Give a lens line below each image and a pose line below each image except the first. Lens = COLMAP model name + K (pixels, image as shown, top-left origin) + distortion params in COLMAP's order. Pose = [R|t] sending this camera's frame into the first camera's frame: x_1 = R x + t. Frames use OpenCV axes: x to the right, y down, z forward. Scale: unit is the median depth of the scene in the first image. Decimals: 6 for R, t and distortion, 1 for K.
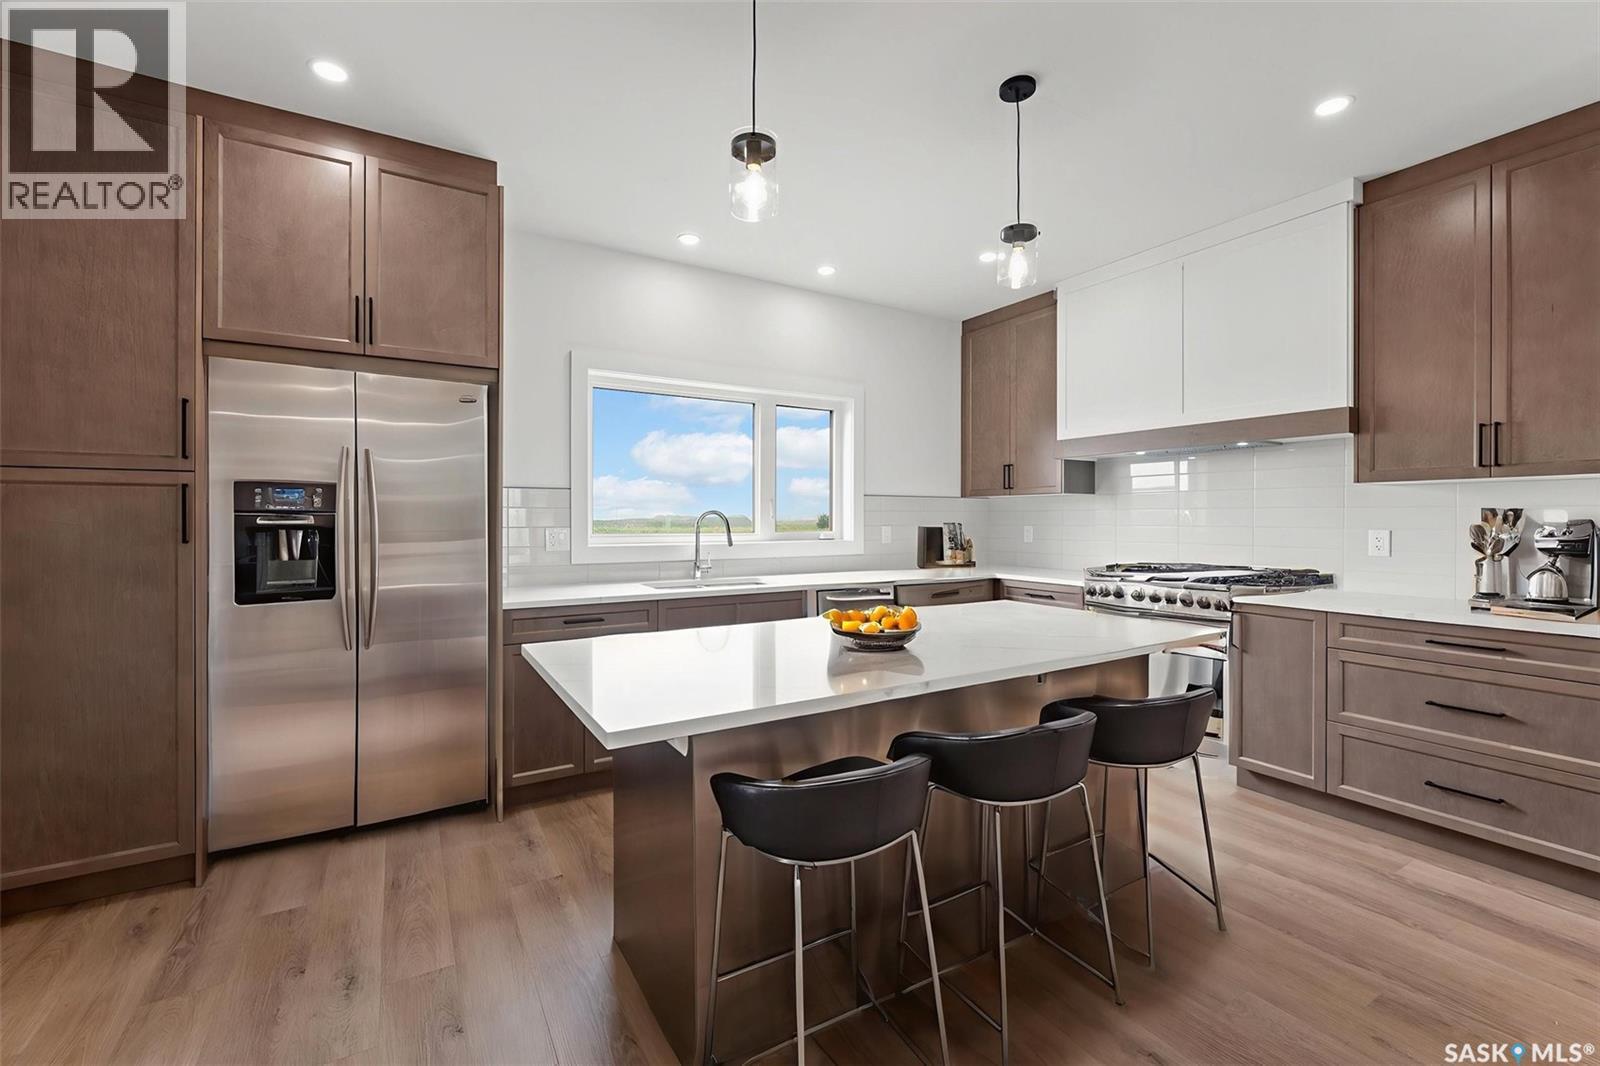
lens RADIAL K [[670.5, 0, 820.2], [0, 670.5, 516.5], [0, 0, 1]] dist [-0.008924, 0.000075]
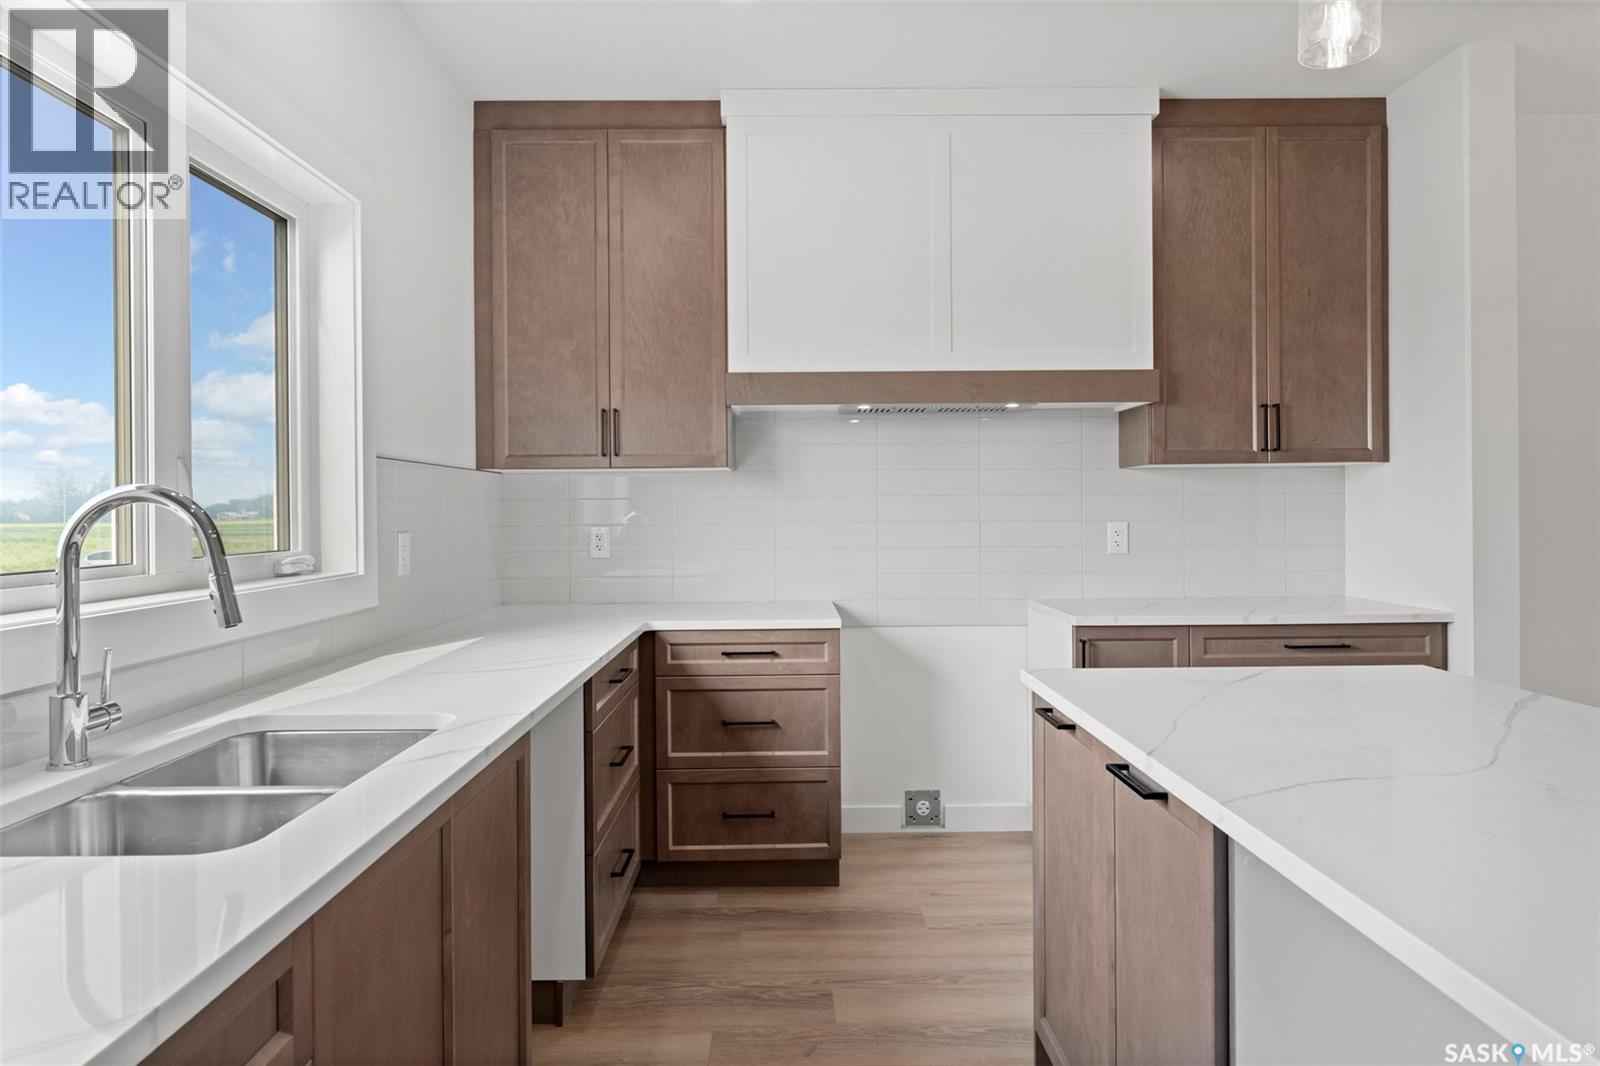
lens RADIAL K [[996.6, 0, 794.3], [0, 996.6, 512.8], [0, 0, 1]] dist [0.001422, -0.000809]
pose [[0.523348, -0.006149, 0.852097, -0.445365], [0.006445, 0.999974, 0.003257, 0.001542], [-0.852095, 0.003787, 0.523374, 0.705835]]
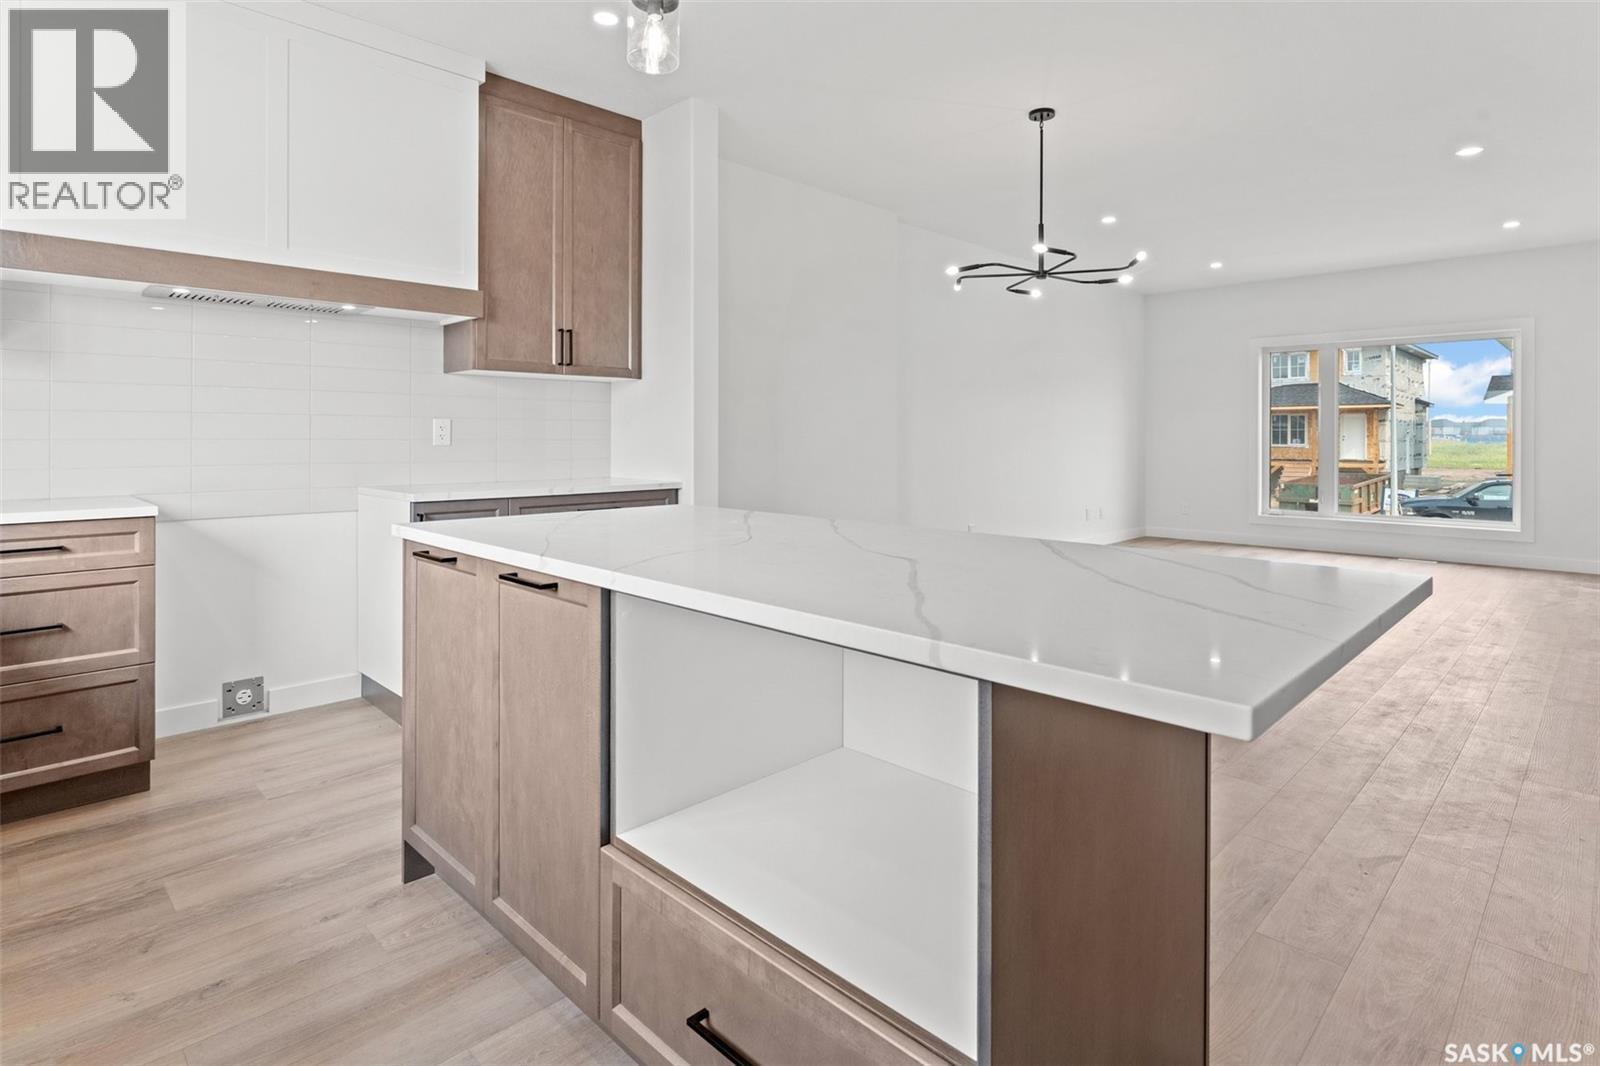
lens RADIAL K [[826.8, 0, 808.2], [0, 826.8, 437.9], [0, 0, 1]] dist [-0.002943, -0.000364]
pose [[-0.229267, -0.000709, 0.973363, -0.479506], [-0.002319, 0.999997, 0.000182, 0.047481], [-0.973361, -0.002216, -0.229268, 0.769264]]
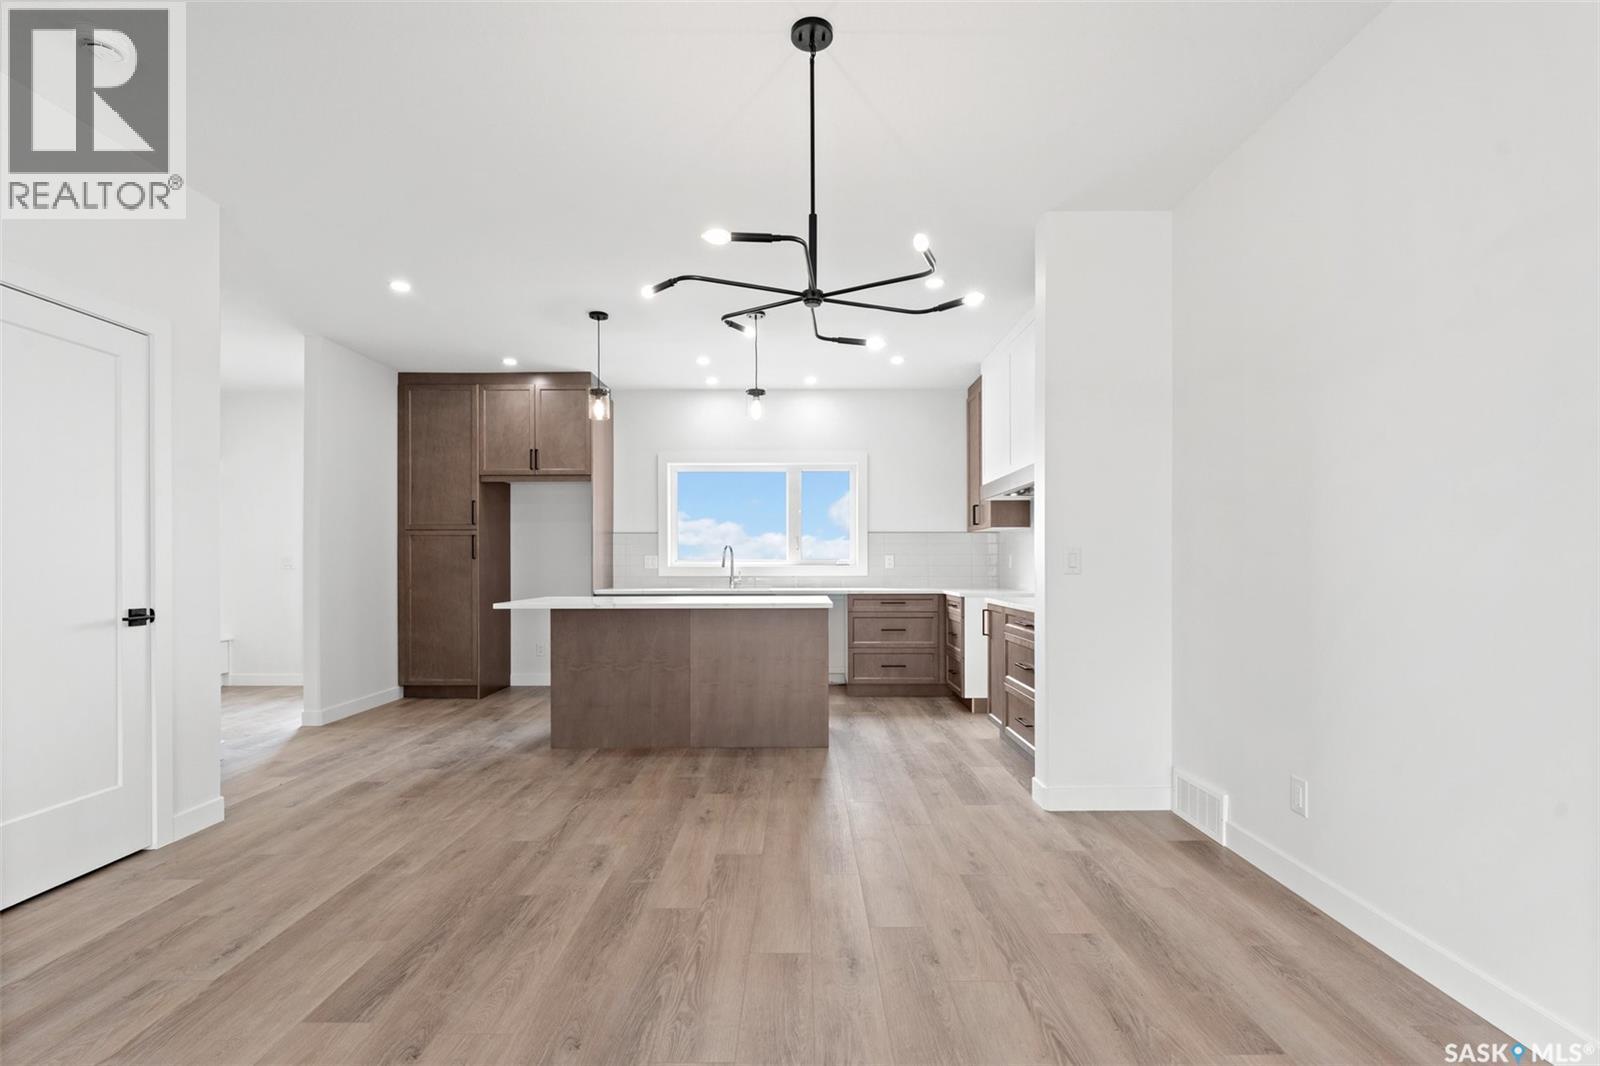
lens RADIAL K [[774.0, 0, 801.5], [0, 774.0, 559.1], [0, 0, 1]] dist [0.000474, 0.000170]
pose [[0.852186, -0.004276, -0.523222, 1.011217], [0.003066, 0.999990, -0.003178, 0.035056], [0.523230, 0.001104, 0.852191, -0.520215]]
